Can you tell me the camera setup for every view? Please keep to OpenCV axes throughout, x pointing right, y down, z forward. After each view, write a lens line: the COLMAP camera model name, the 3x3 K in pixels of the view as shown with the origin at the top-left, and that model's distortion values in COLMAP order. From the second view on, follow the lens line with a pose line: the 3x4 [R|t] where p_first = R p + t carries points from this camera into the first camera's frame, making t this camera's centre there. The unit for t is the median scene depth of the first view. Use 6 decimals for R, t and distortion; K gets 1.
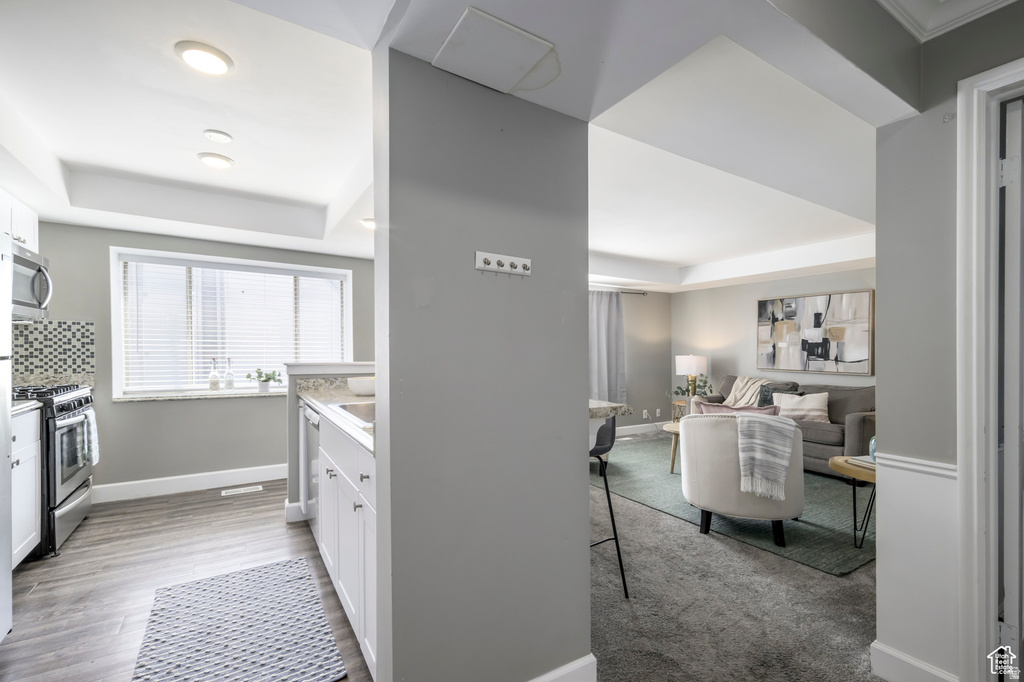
lens RADIAL K [[444.3, 0, 514.4], [0, 444.3, 359.3], [0, 0, 1]] dist [0.002936, -0.000391]
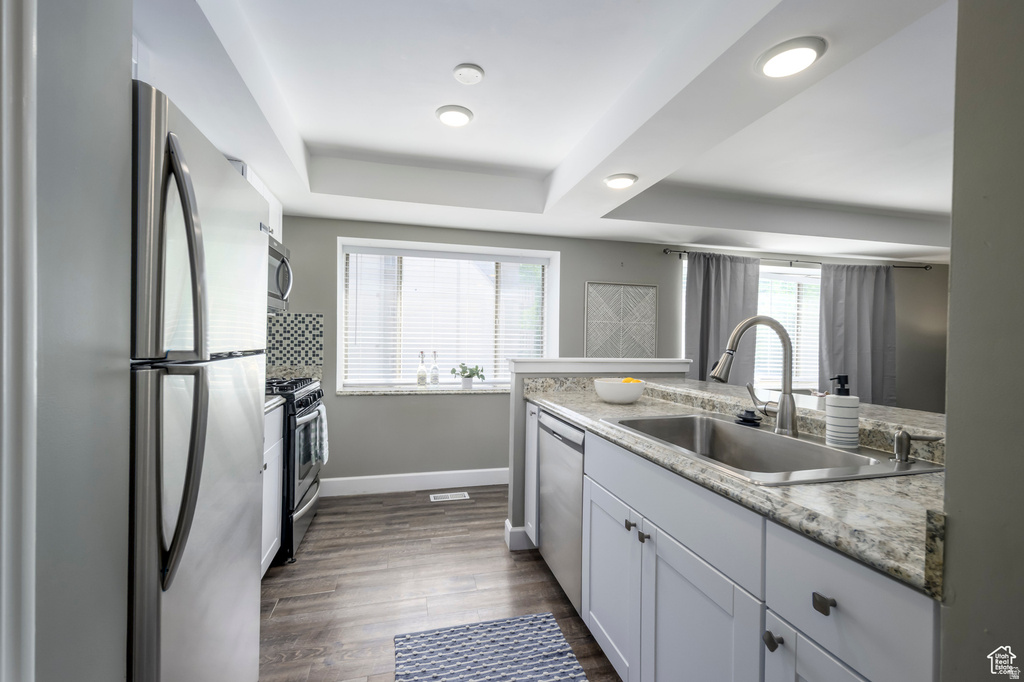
lens RADIAL K [[448.0, 0, 517.7], [0, 448.0, 345.8], [0, 0, 1]] dist [0.006179, -0.000176]
pose [[0.951597, 0.006573, -0.307278, -0.230999], [-0.011255, 0.999846, -0.013467, -0.004470], [0.307142, 0.016273, 0.951525, 0.189302]]
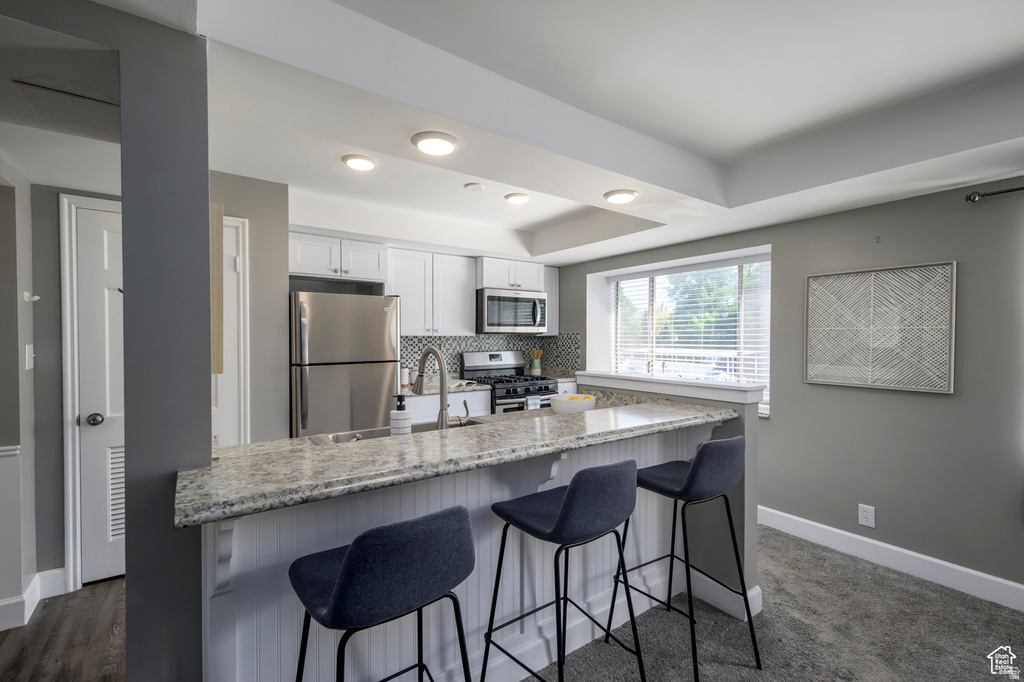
lens RADIAL K [[448.0, 0, 517.7], [0, 448.0, 345.8], [0, 0, 1]] dist [0.006179, -0.000176]
pose [[0.059236, 0.006839, -0.998221, 0.443747], [-0.020689, 0.999770, 0.005621, -0.048723], [0.998030, 0.020320, 0.059364, 0.766595]]
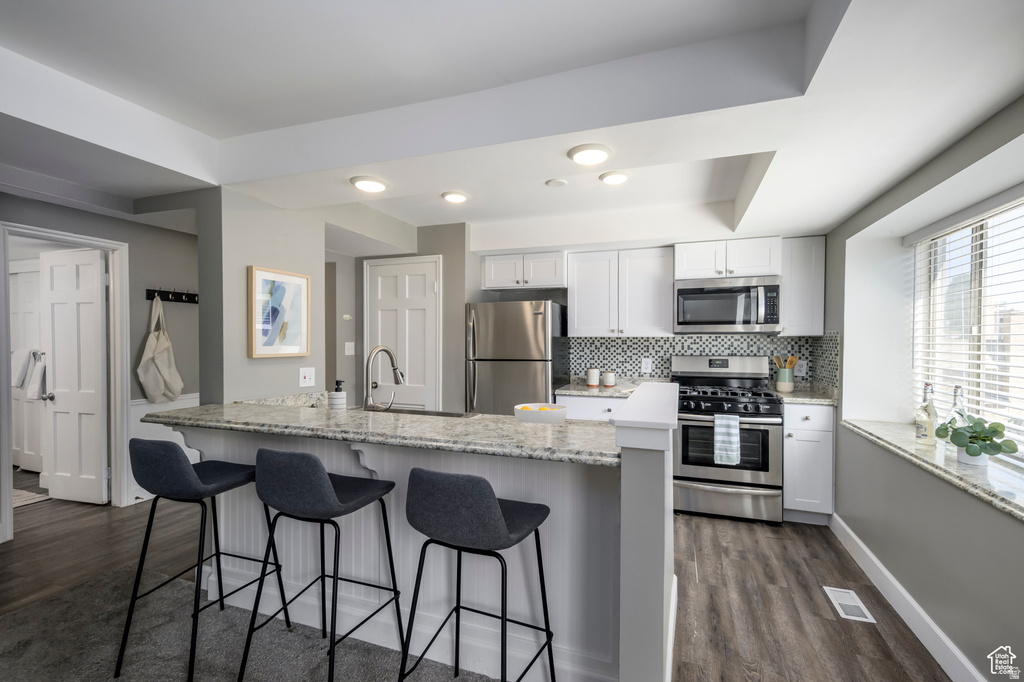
lens RADIAL K [[448.0, 0, 517.7], [0, 448.0, 345.8], [0, 0, 1]] dist [0.006179, -0.000176]
pose [[-0.790204, -0.003038, -0.612836, 0.126921], [-0.022893, 0.999436, 0.024564, -0.064078], [0.612416, 0.033441, -0.789828, 1.387783]]
